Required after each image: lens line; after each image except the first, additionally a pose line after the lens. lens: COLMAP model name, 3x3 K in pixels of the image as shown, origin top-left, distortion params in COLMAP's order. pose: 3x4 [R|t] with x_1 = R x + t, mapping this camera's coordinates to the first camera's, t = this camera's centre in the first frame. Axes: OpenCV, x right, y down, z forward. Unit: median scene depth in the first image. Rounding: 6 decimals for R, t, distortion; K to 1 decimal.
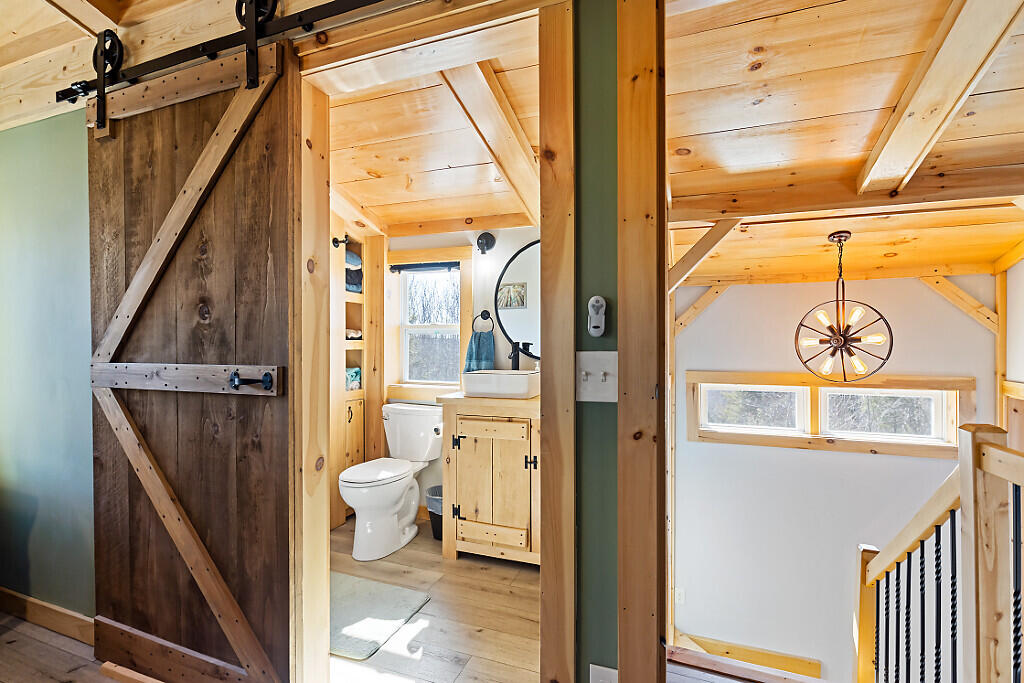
lens RADIAL K [[495.0, 0, 510.3], [0, 495.0, 351.3], [0, 0, 1]] dist [-0.003873, -0.000310]
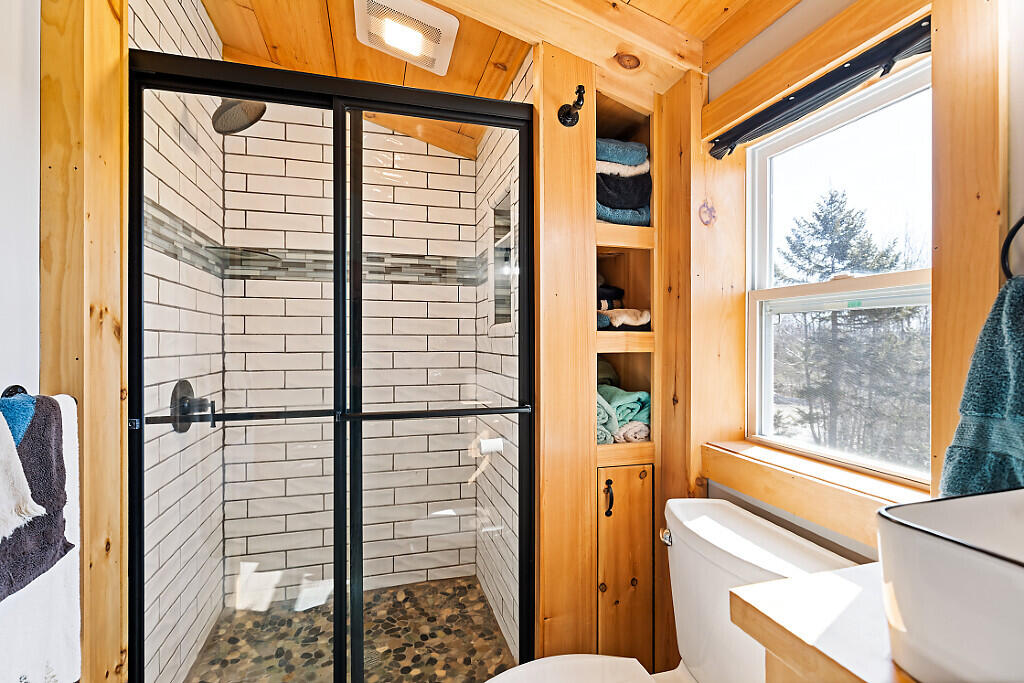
lens RADIAL K [[473.9, 0, 506.7], [0, 473.9, 337.0], [0, 0, 1]] dist [-0.001583, -0.000108]
pose [[0.607144, -0.004793, -0.794577, -0.040500], [-0.025351, 0.999356, -0.025399, -0.003463], [0.794187, 0.035564, 0.606632, 0.650449]]
